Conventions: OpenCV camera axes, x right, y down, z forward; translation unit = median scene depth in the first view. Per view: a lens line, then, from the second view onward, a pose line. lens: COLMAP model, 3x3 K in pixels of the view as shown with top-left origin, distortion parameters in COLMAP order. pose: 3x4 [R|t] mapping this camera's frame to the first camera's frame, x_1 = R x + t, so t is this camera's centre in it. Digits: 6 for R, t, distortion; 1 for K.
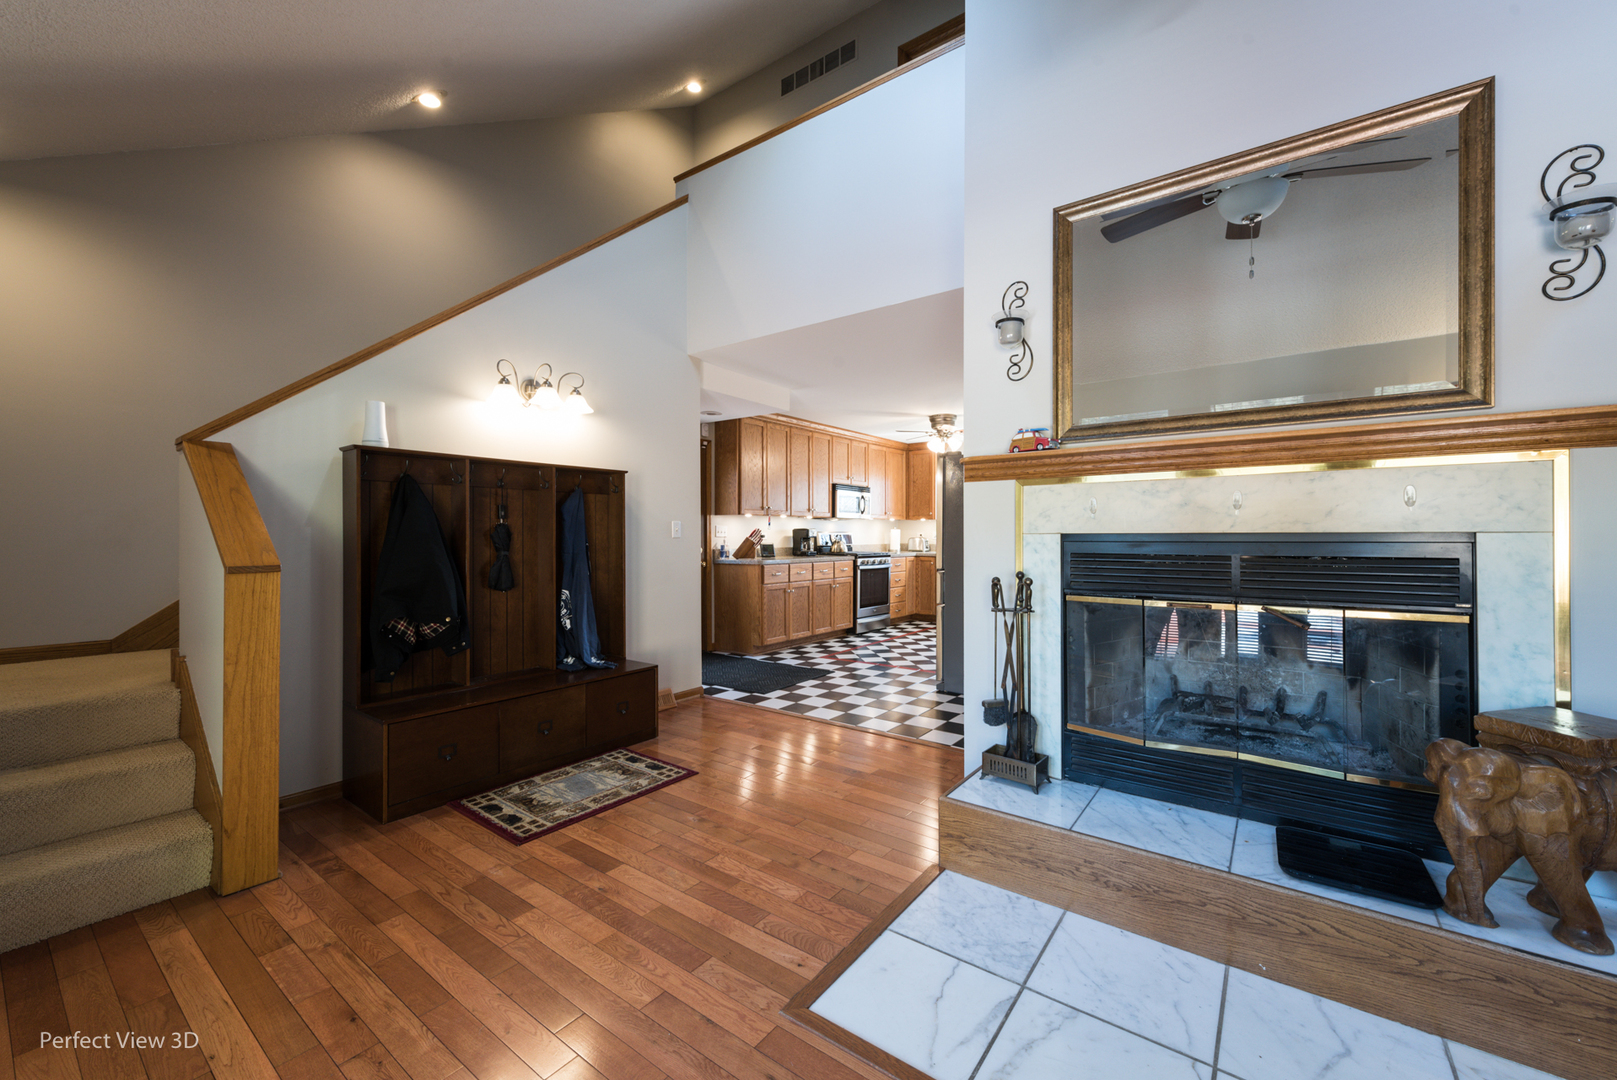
lens RADIAL K [[631.5, 0, 815.4], [0, 631.5, 535.1], [0, 0, 1]] dist [0.001821, 0.000042]
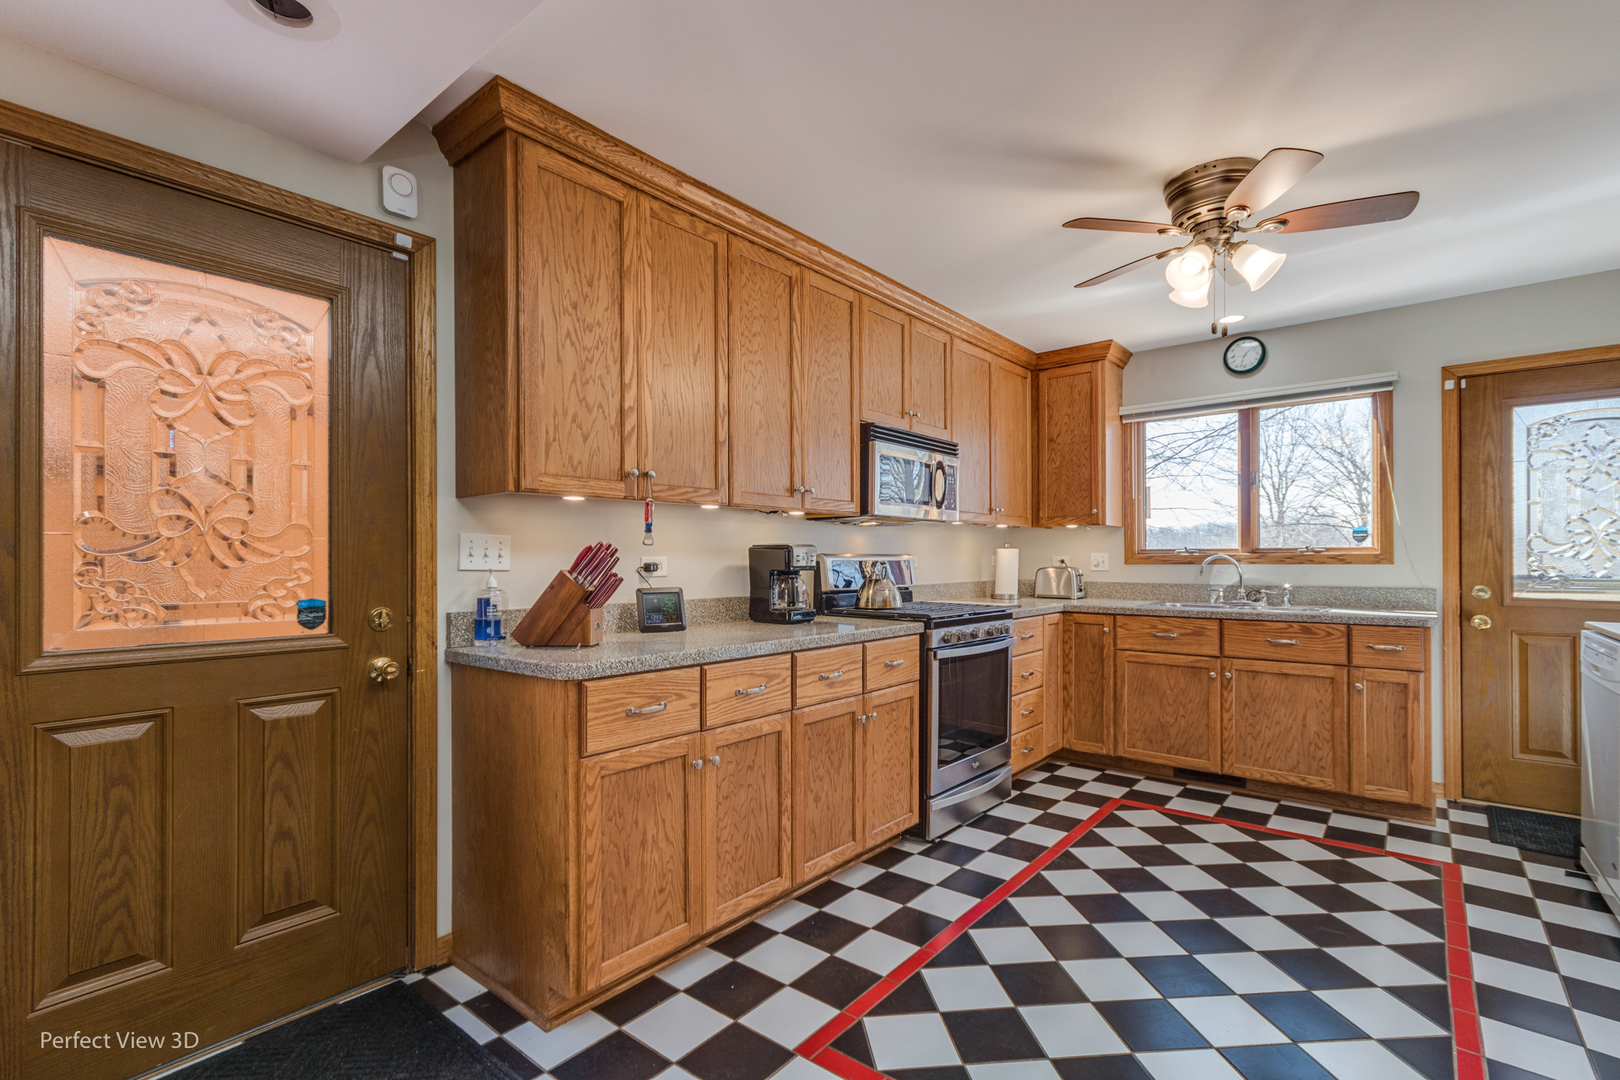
lens RADIAL K [[742.3, 0, 807.9], [0, 742.3, 558.4], [0, 0, 1]] dist [0.003284, 0.000389]
pose [[0.998052, -0.000946, -0.062384, 0.024543], [0.000884, 0.999999, -0.001018, -0.002340], [0.062385, 0.000961, 0.998052, 0.605481]]
